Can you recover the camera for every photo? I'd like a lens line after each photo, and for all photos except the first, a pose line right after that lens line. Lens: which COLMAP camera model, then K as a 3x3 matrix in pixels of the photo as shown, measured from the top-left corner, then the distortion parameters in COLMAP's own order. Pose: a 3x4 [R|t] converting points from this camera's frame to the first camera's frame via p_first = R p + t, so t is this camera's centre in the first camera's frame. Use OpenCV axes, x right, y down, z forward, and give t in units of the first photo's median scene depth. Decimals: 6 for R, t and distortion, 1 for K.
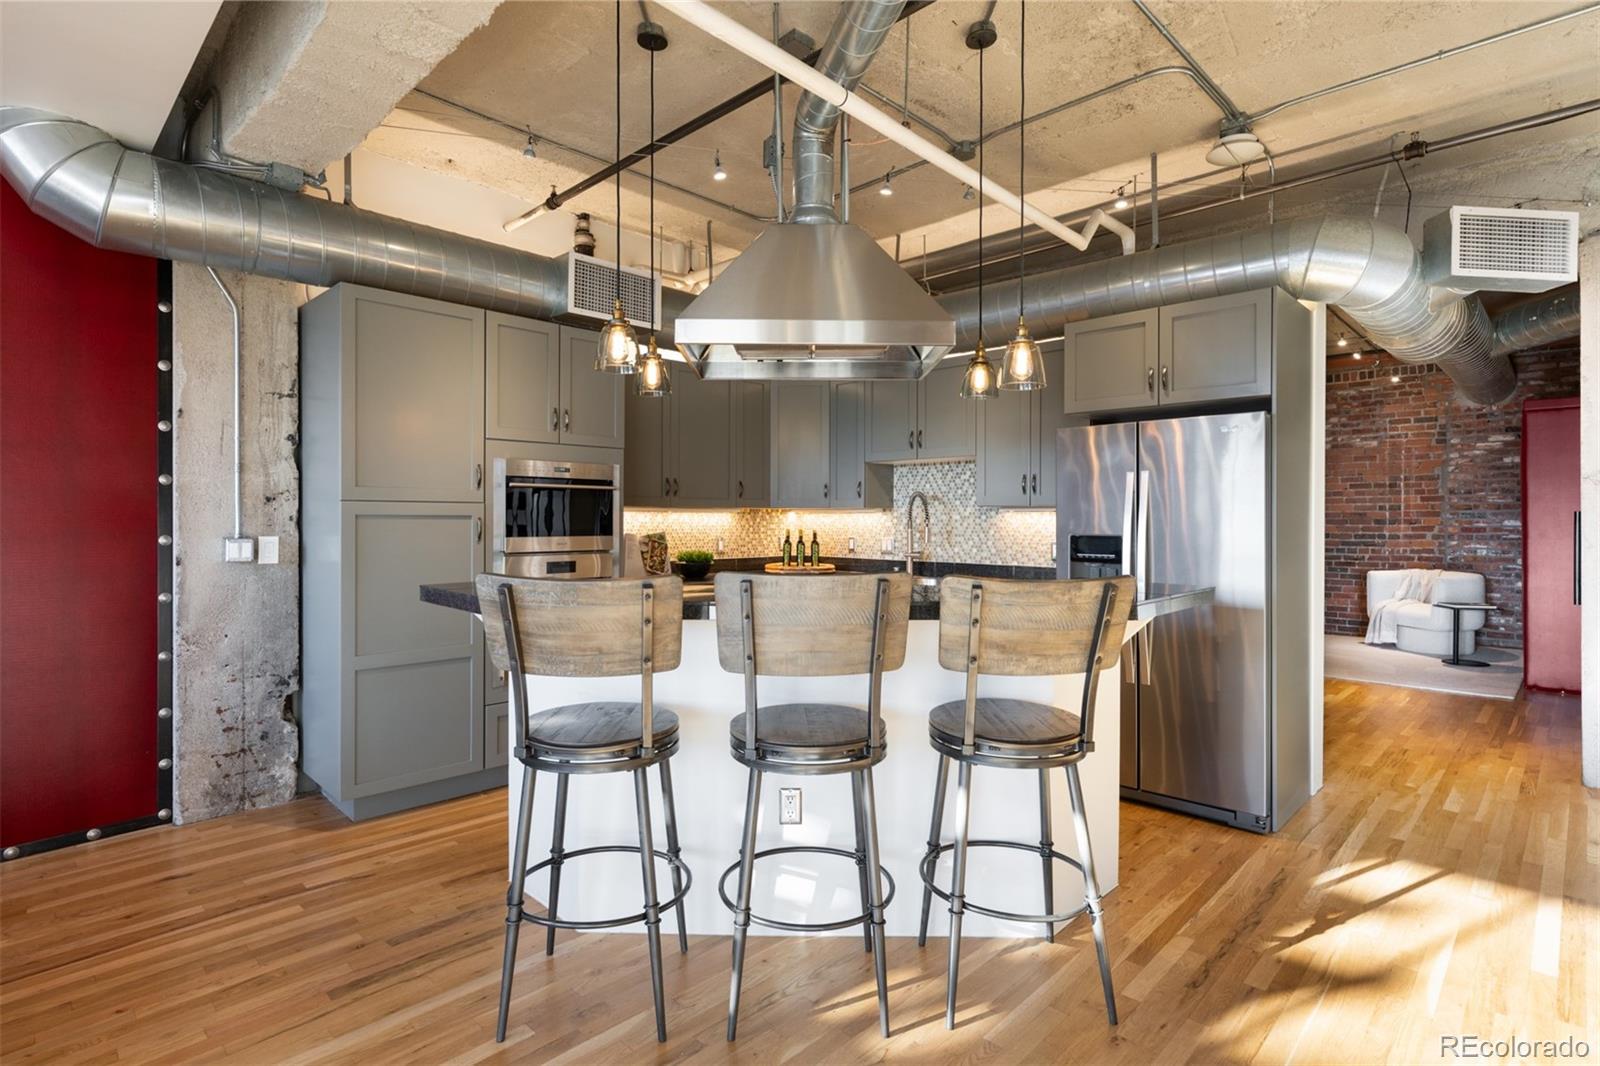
lens RADIAL K [[799.6, 0, 802.2], [0, 799.6, 526.8], [0, 0, 1]] dist [-0.000748, -0.000005]
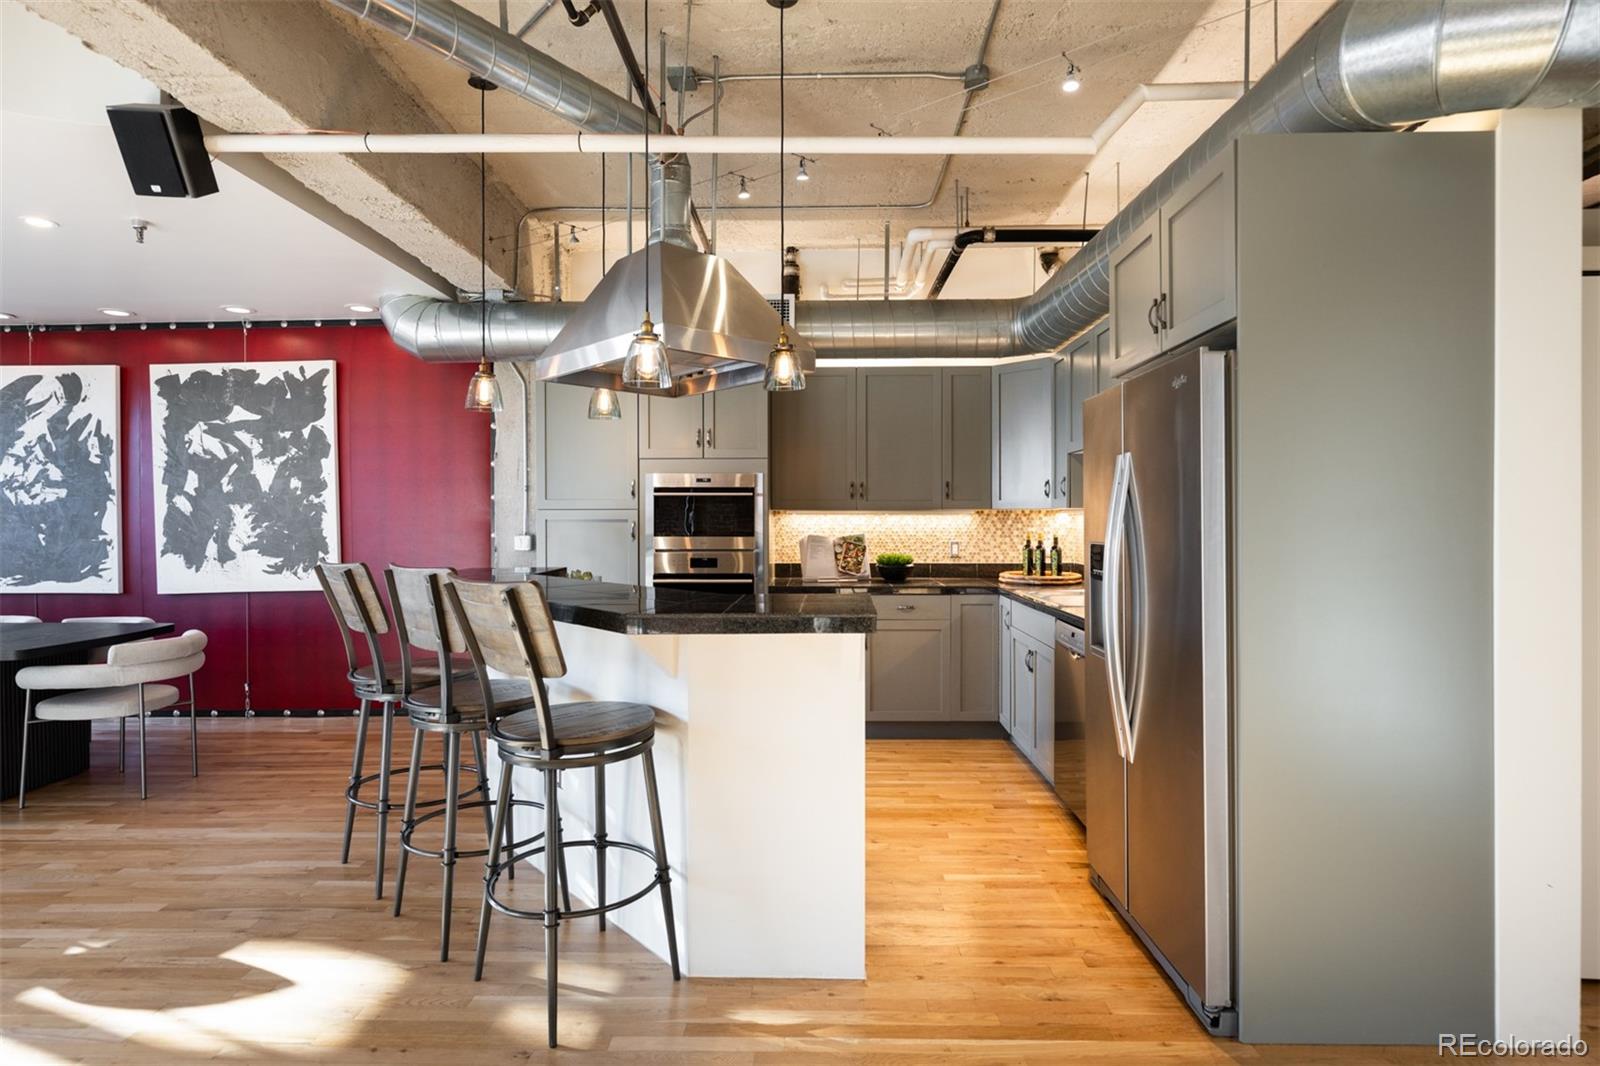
lens RADIAL K [[819.2, 0, 799.9], [0, 819.2, 525.9], [0, 0, 1]] dist [-0.001442, -0.000207]
pose [[0.682178, 0.002291, -0.731183, 0.747443], [-0.005178, 0.999985, -0.001697, -0.002907], [0.731168, 0.004944, 0.682180, 0.307594]]
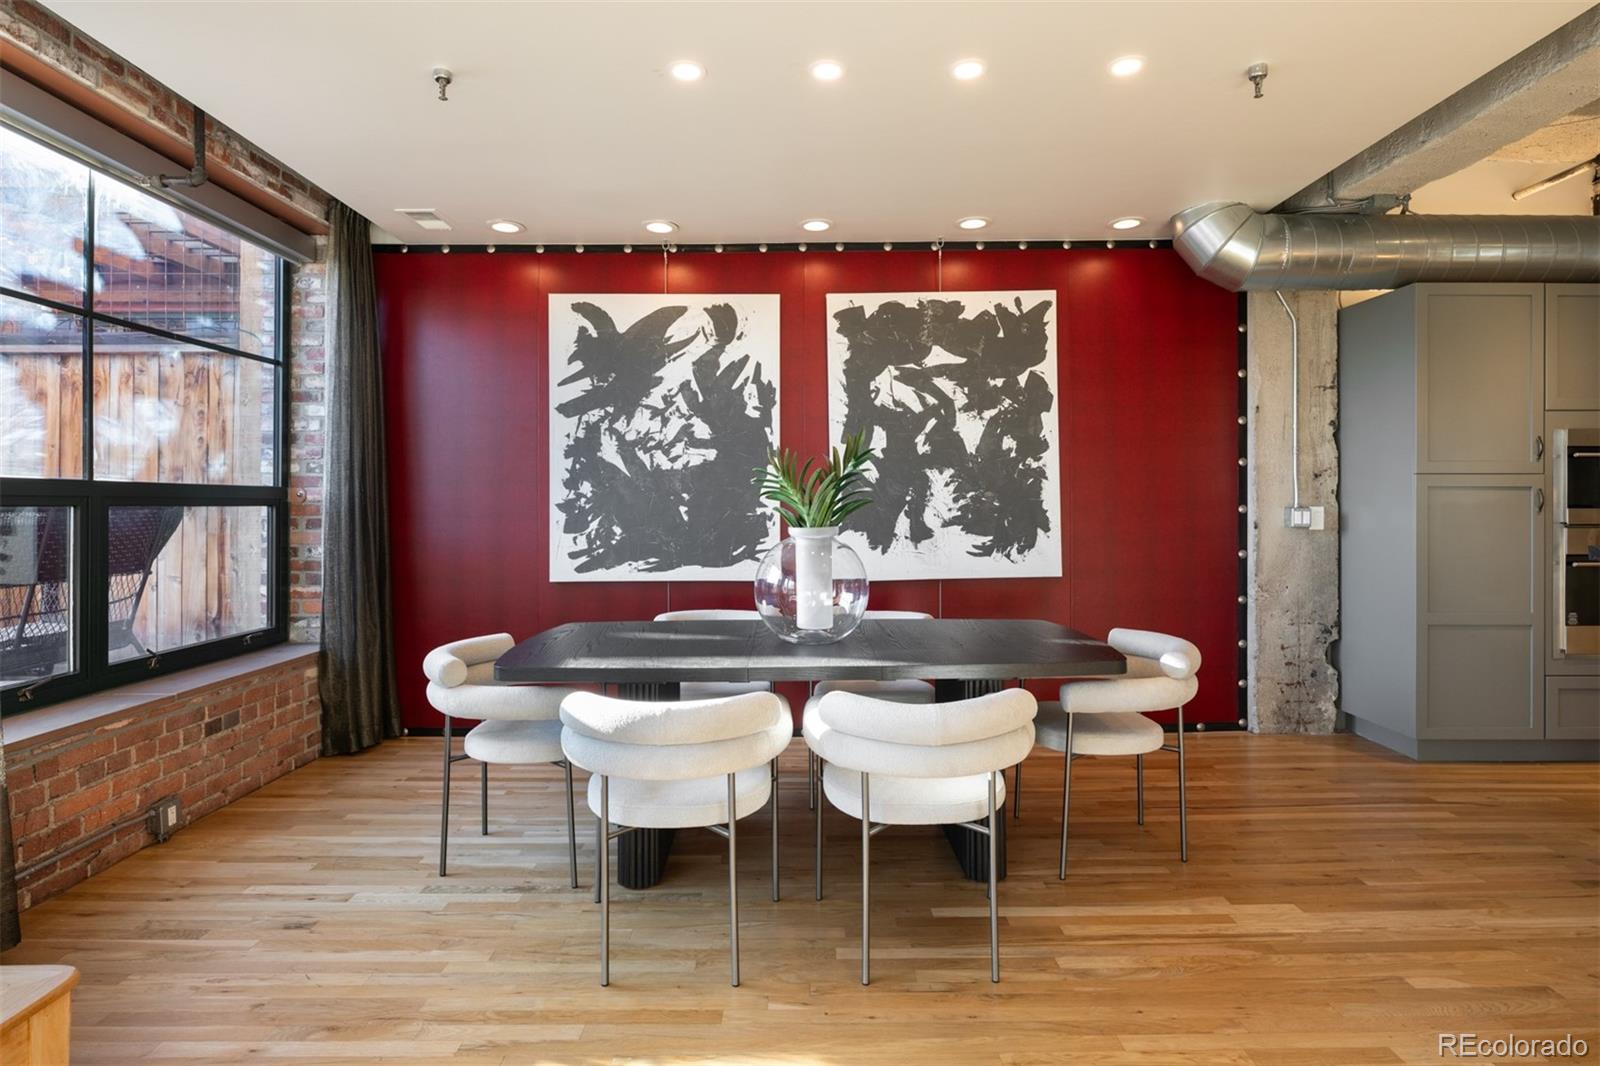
lens RADIAL K [[845.3, 0, 802.6], [0, 845.3, 501.6], [0, 0, 1]] dist [-0.000409, -0.000222]
pose [[0.701172, -0.005990, -0.712967, -0.299825], [-0.005951, 0.999881, -0.014252, 0.026270], [0.712967, 0.014236, 0.701053, -0.423170]]
